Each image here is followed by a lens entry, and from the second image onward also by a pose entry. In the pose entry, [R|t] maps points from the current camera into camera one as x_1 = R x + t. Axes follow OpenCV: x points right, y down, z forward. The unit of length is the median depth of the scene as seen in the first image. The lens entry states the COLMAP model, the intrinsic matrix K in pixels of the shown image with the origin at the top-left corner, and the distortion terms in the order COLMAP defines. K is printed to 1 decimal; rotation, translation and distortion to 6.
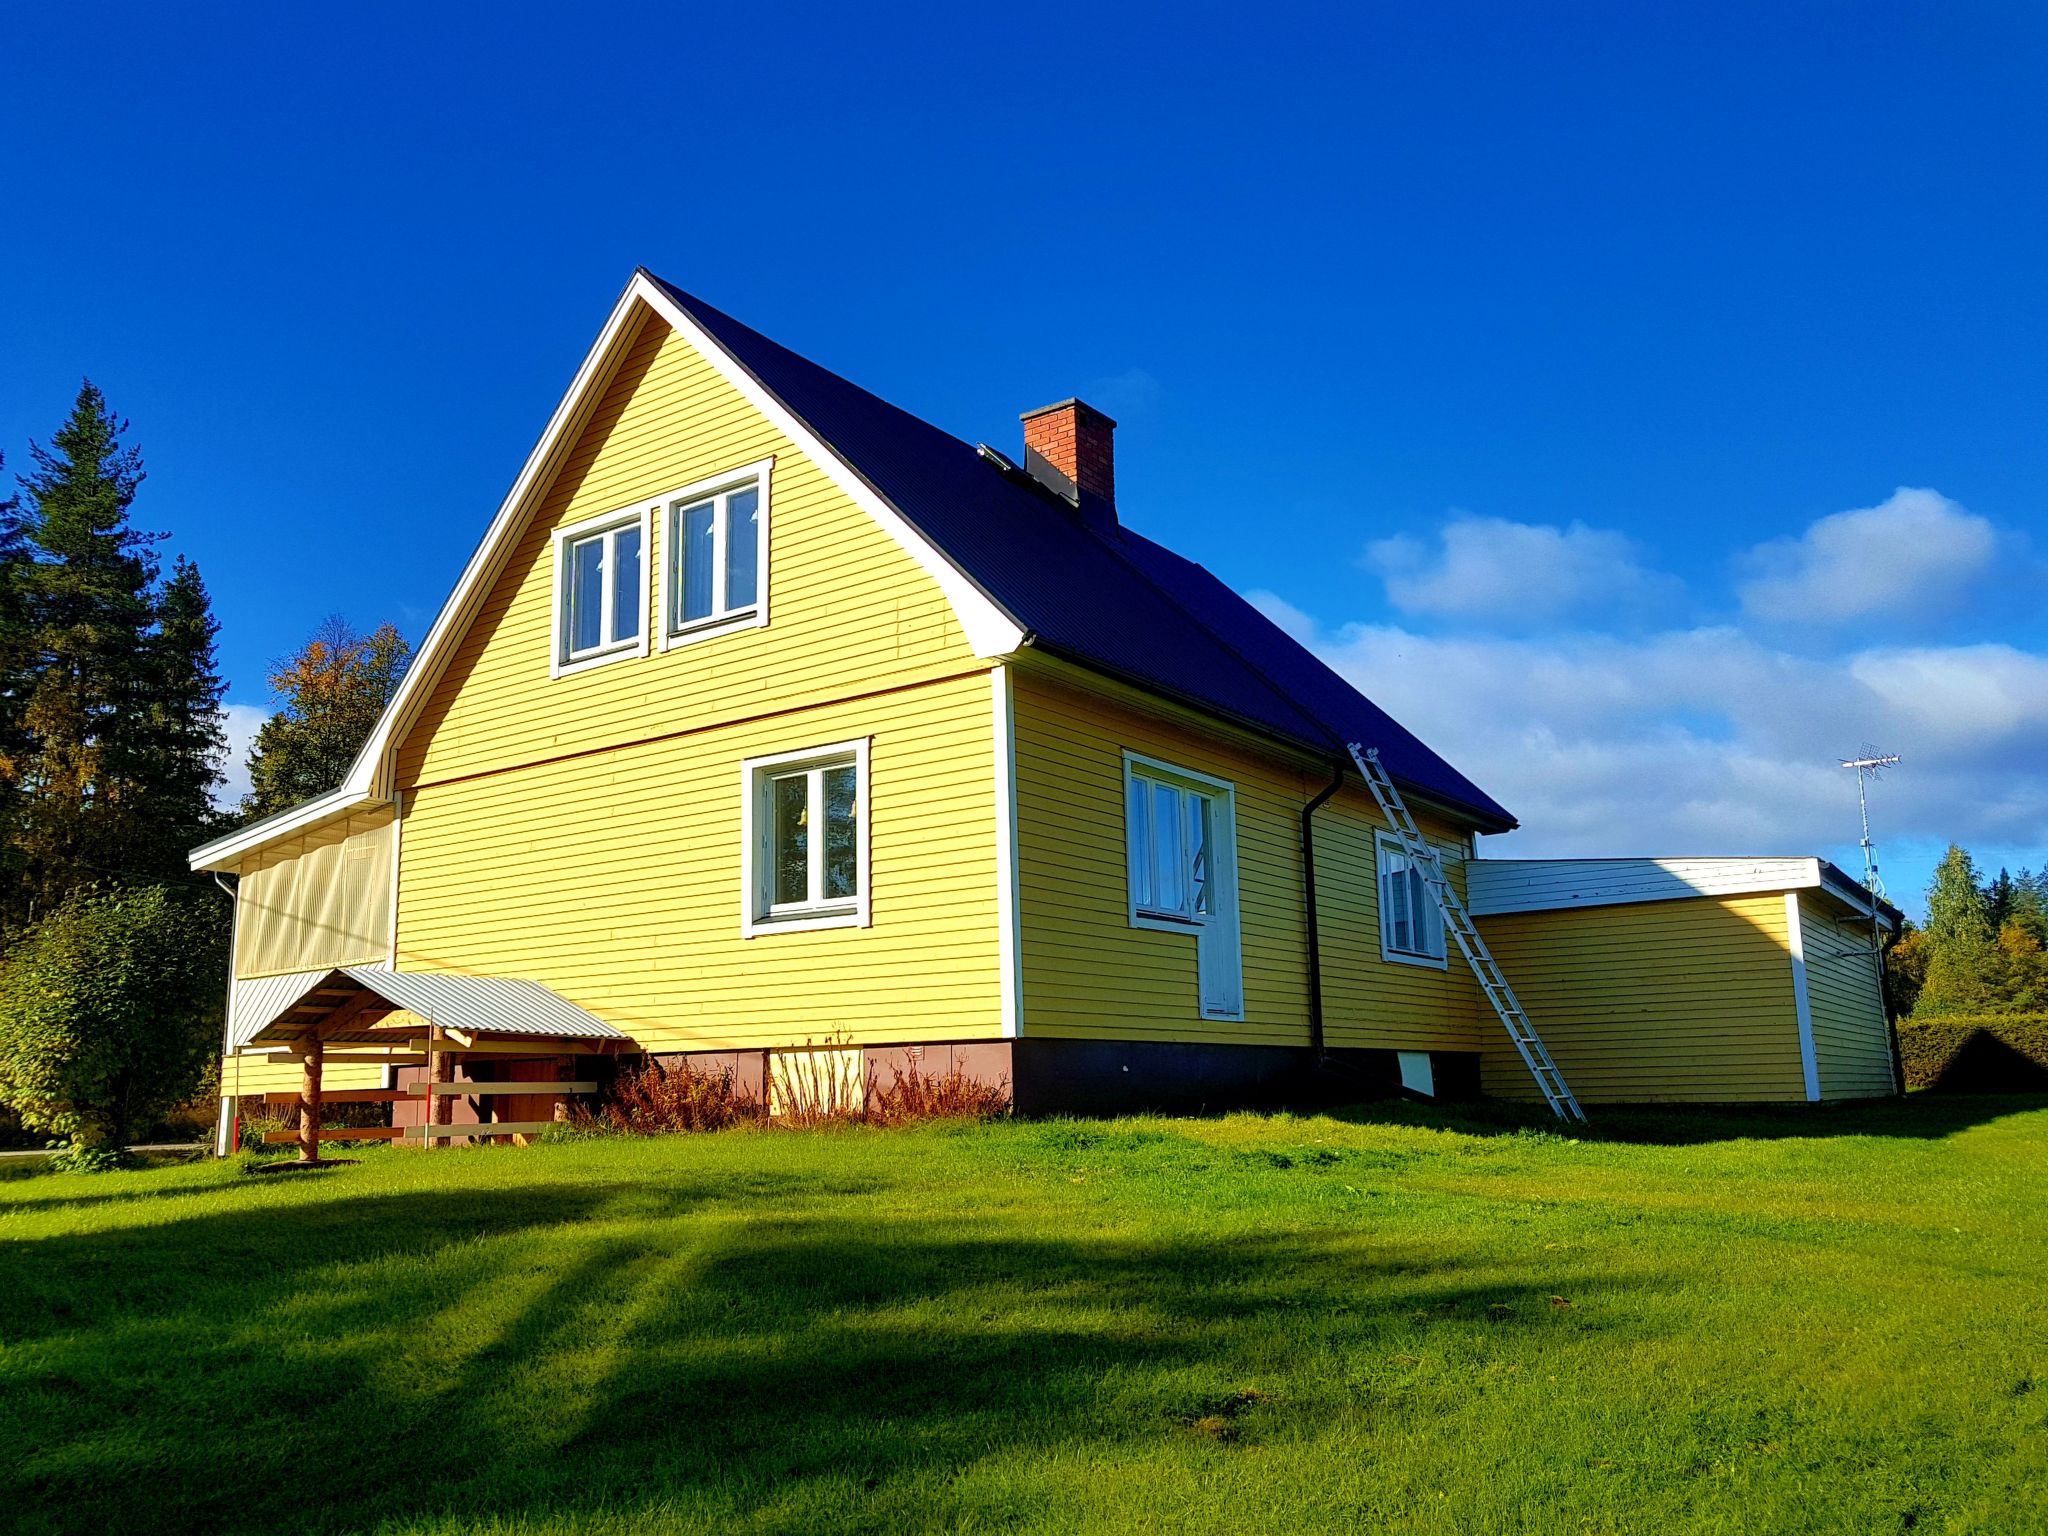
lens RADIAL K [[1598.1, 0, 1024.0], [0, 1598.1, 768.0], [0, 0, 1]] dist [-0.032641, -0.001017]
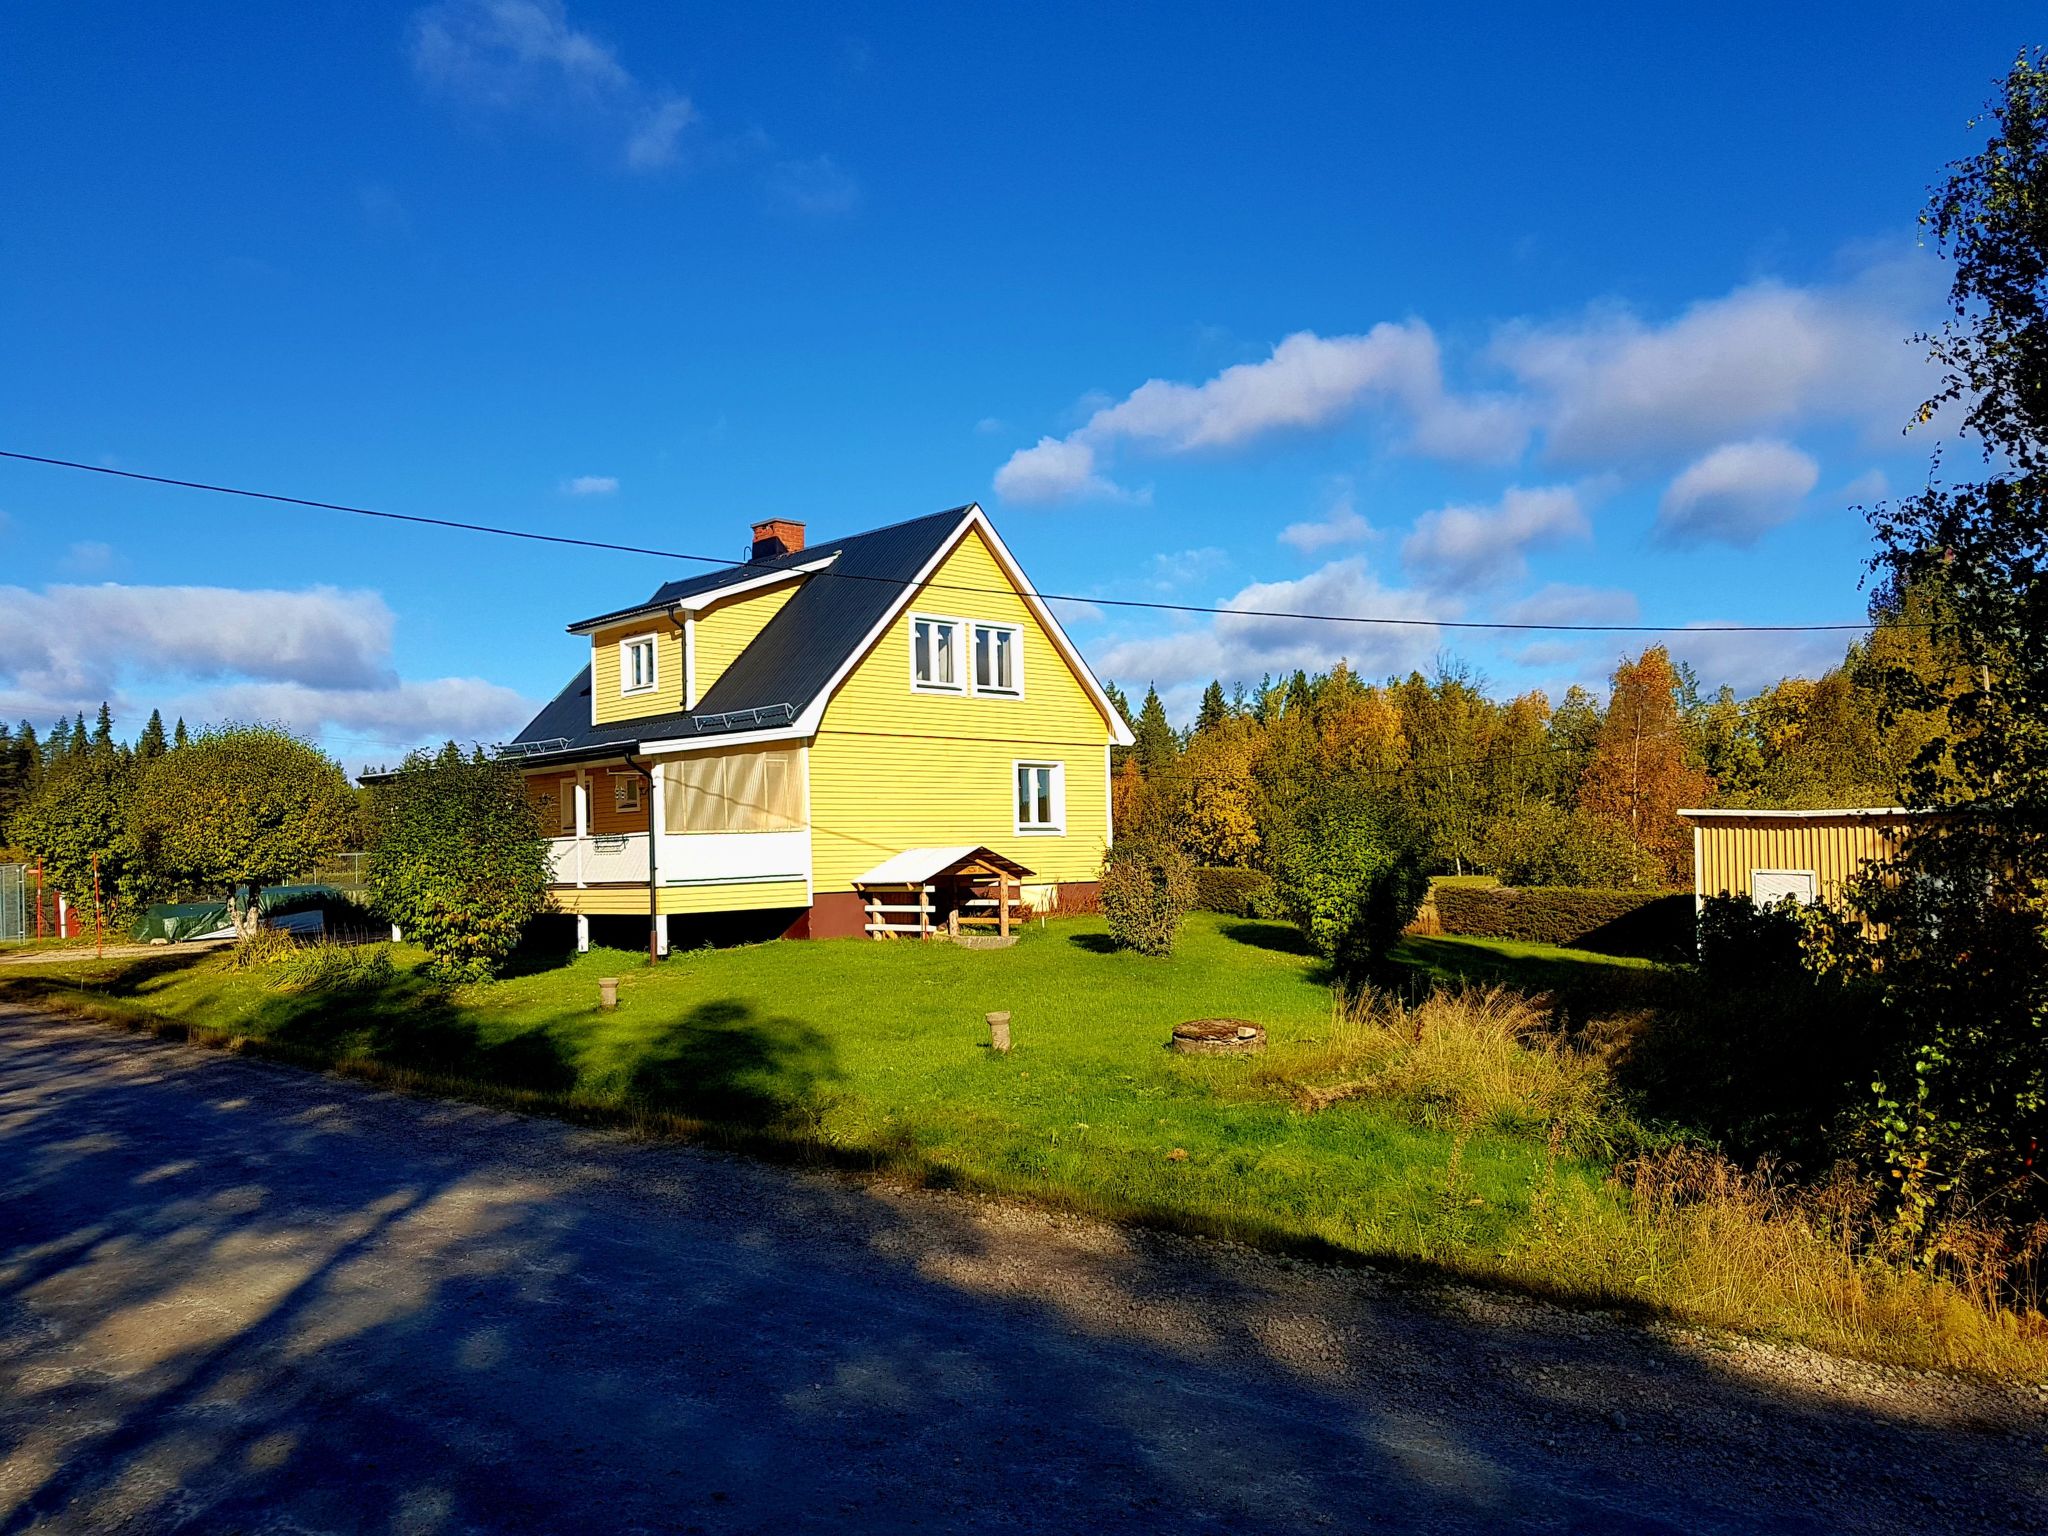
lens RADIAL K [[1598.1, 0, 1024.0], [0, 1598.1, 768.0], [0, 0, 1]] dist [-0.032641, -0.001017]
pose [[0.200546, 0.068100, 0.977314, -2.225991], [-0.182236, 0.982763, -0.031084, 0.071172], [-0.962586, -0.171868, 0.209500, 0.462600]]
